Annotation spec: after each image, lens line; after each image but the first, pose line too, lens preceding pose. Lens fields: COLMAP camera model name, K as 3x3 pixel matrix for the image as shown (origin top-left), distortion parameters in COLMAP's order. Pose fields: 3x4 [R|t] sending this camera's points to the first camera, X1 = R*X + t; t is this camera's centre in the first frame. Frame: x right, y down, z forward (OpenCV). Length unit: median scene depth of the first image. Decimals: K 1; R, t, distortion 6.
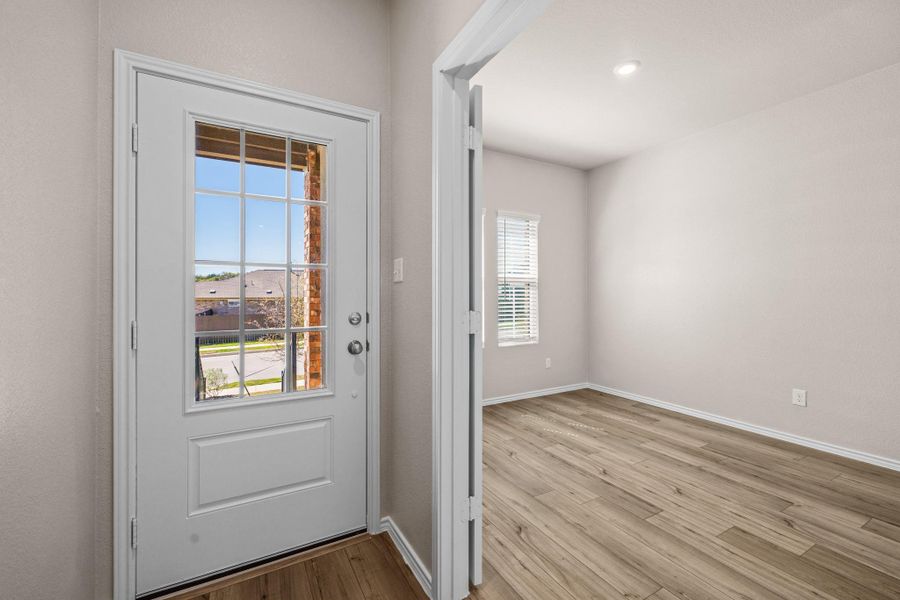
lens RADIAL K [[377.9, 0, 449.6], [0, 377.9, 292.6], [0, 0, 1]] dist [0.001856, -0.000612]
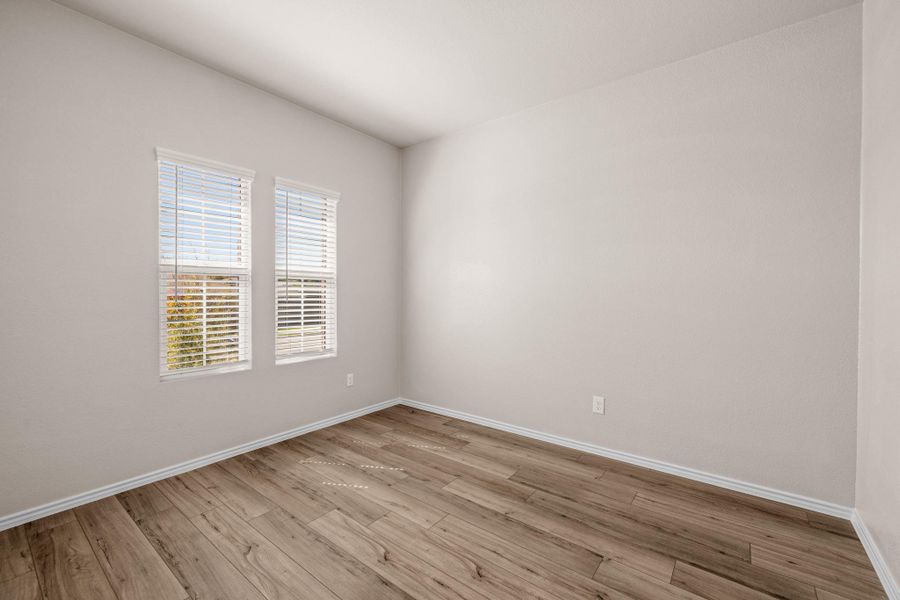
lens RADIAL K [[377.9, 0, 449.1], [0, 377.9, 298.4], [0, 0, 1]] dist [0.001856, -0.000612]
pose [[0.917066, 0.003793, 0.398717, 0.179460], [-0.010383, 0.999843, 0.014370, 0.000142], [-0.398600, -0.017318, 0.916961, 0.252985]]
